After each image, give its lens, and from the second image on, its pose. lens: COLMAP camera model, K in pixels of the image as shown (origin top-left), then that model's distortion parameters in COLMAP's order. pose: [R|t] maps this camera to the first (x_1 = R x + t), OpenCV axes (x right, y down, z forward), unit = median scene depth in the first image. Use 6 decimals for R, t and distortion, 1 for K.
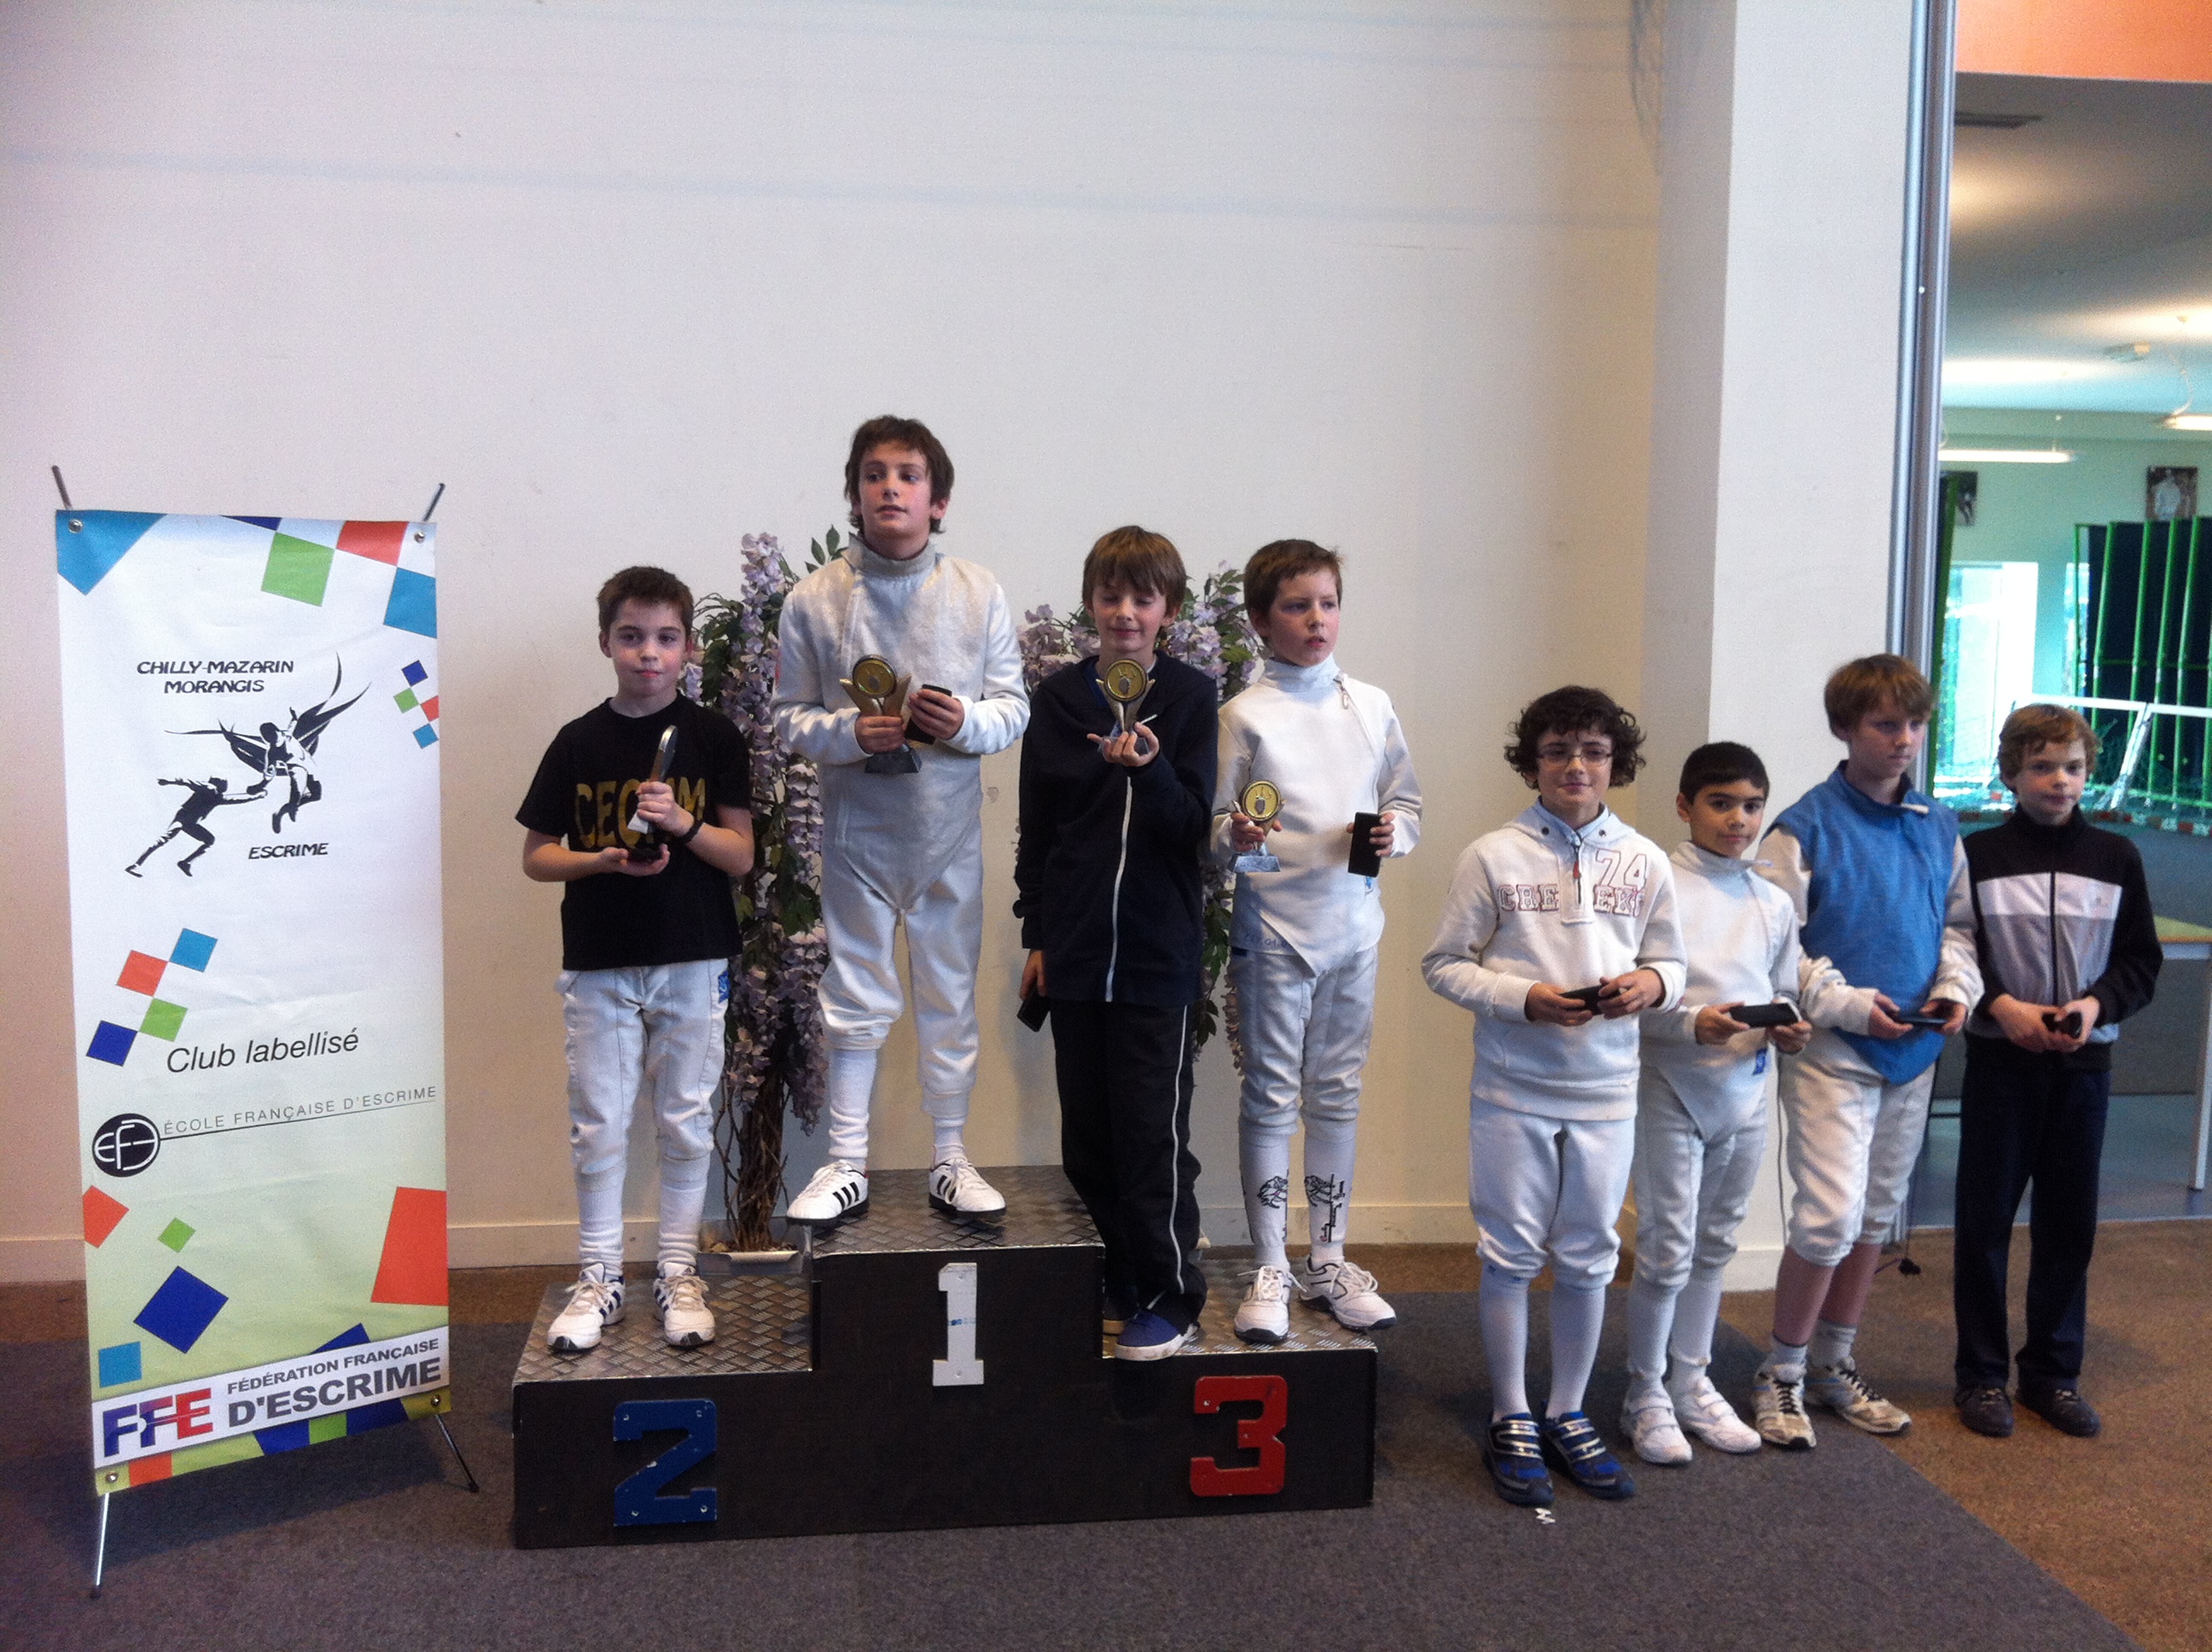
lens RADIAL K [[2235.0, 0, 1110.0], [0, 2235.0, 816.3], [0, 0, 1]] dist [-0.034753, 0.000000]
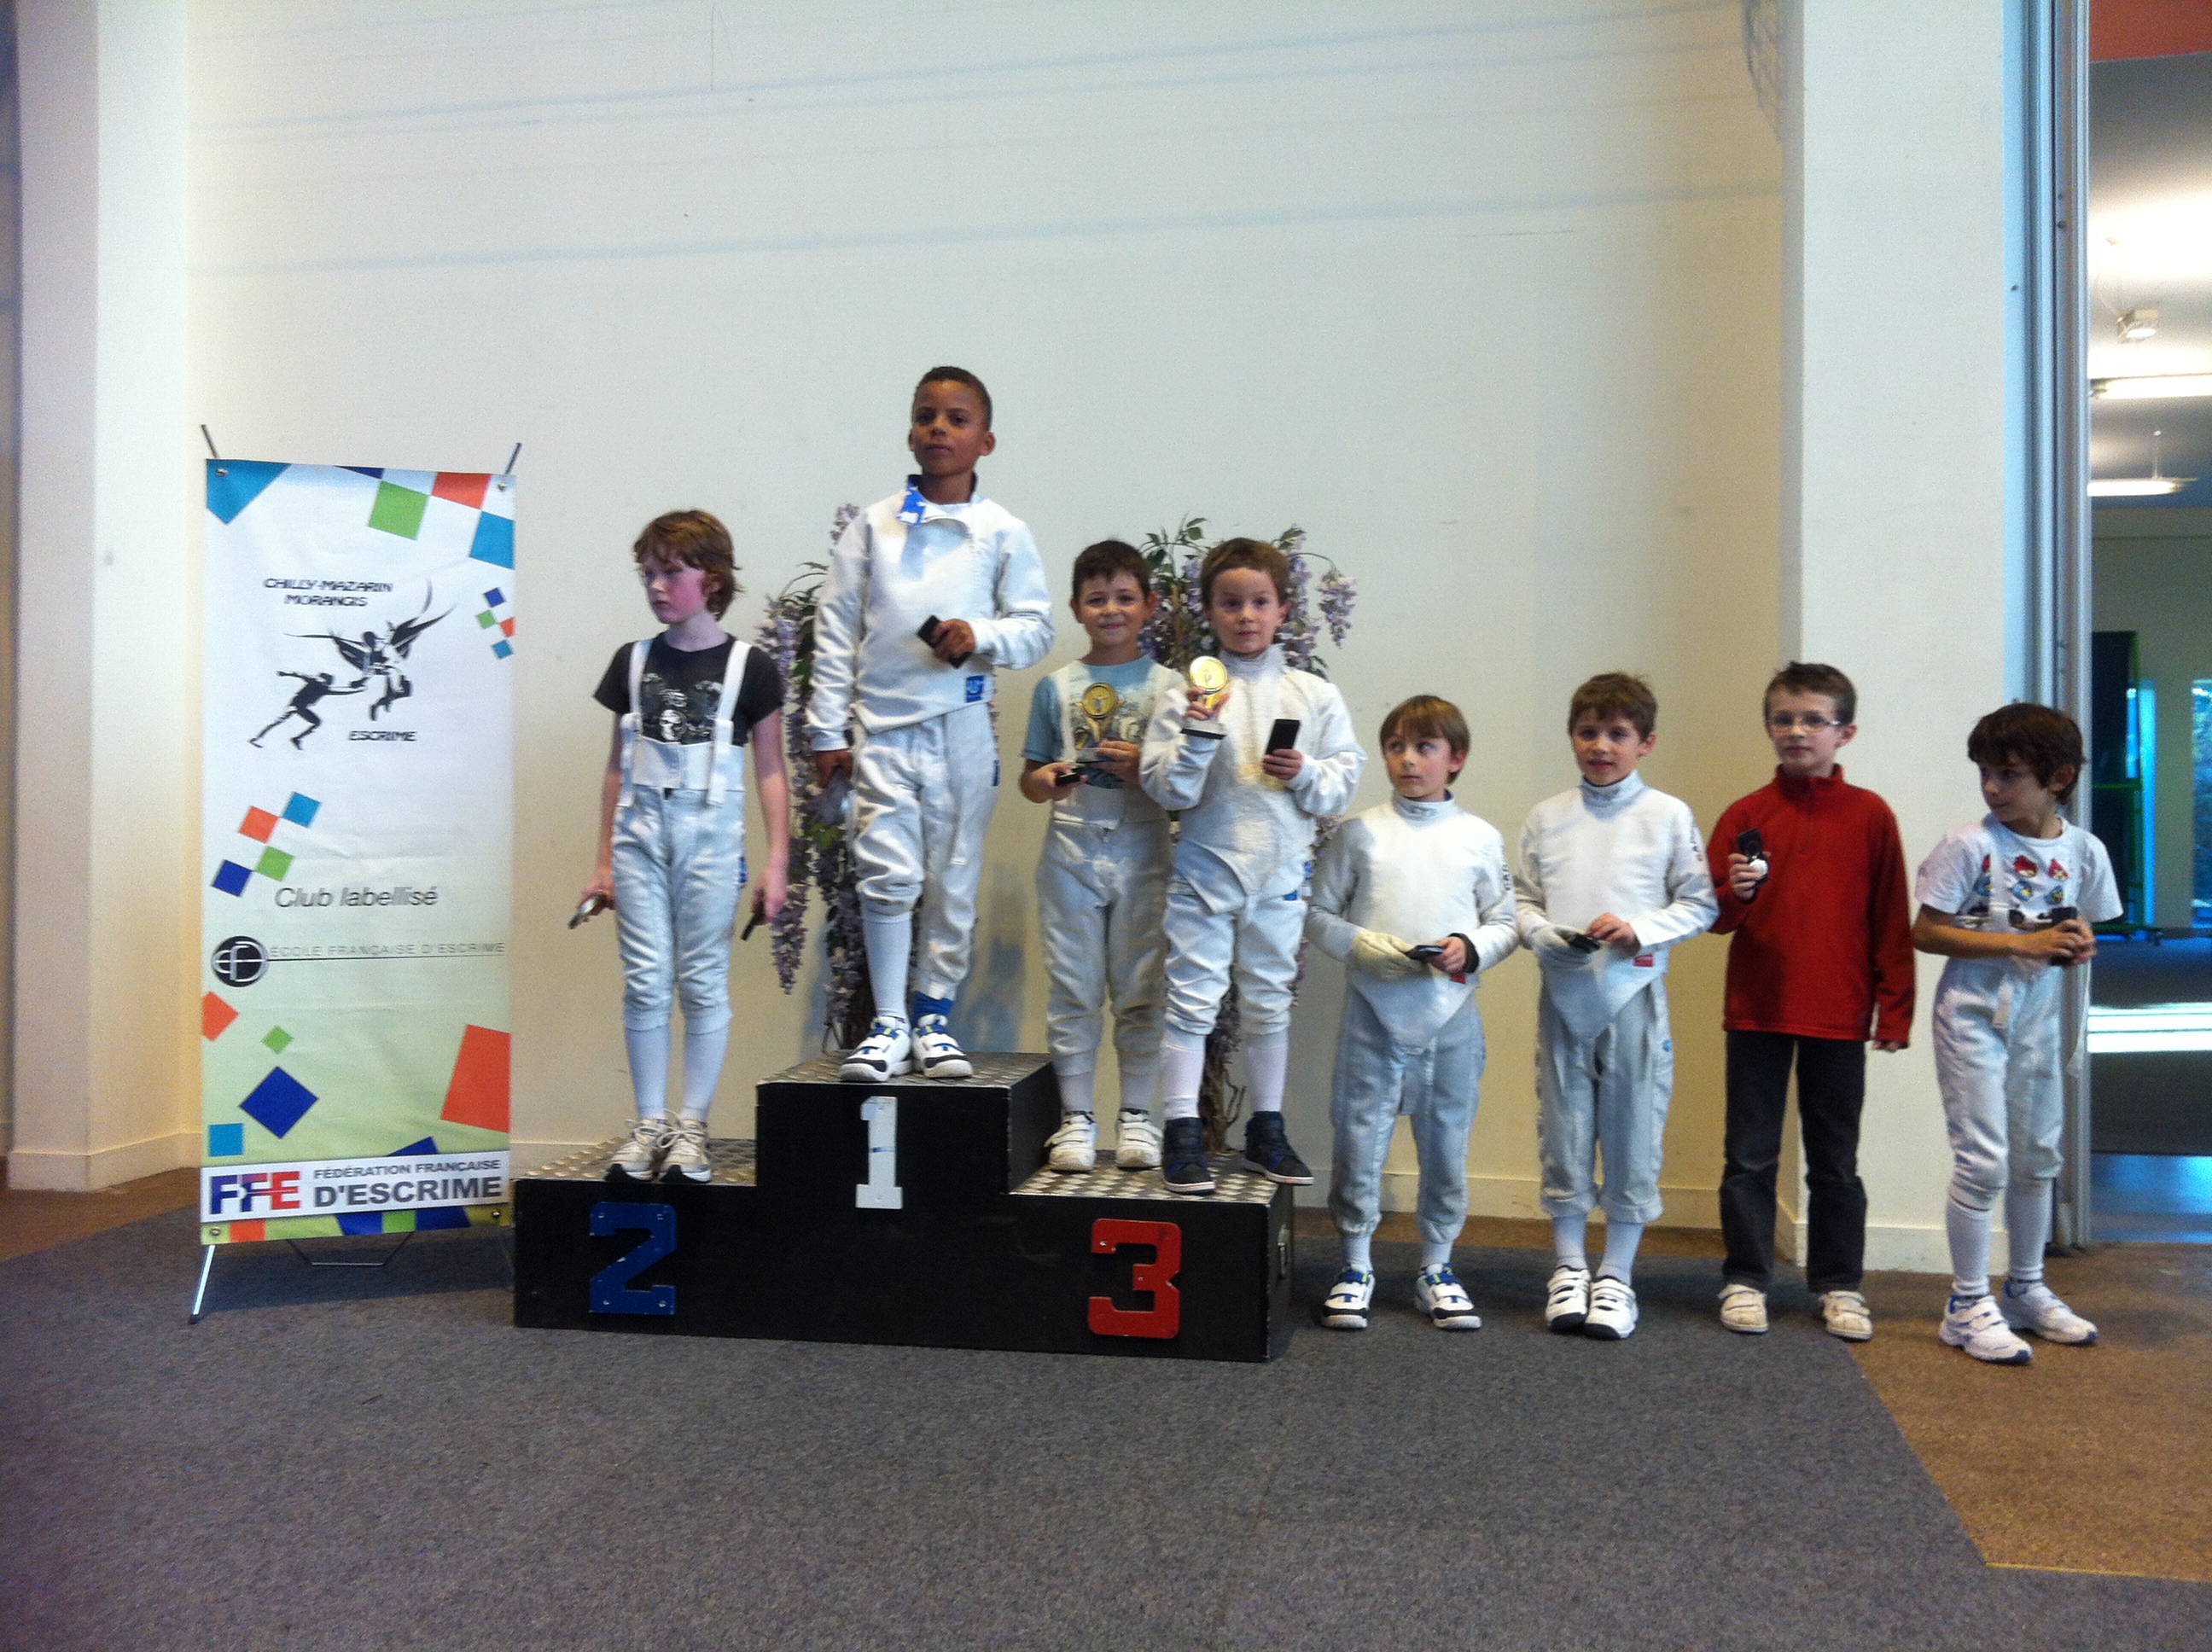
lens RADIAL K [[2235.0, 0, 1101.8], [0, 2235.0, 835.4], [0, 0, 1]] dist [-0.034753, 0.000000]
pose [[0.936674, -0.014837, -0.349887, 0.435070], [-0.022974, 0.994347, -0.103668, 0.189007], [0.349447, 0.105141, 0.931038, -0.005211]]
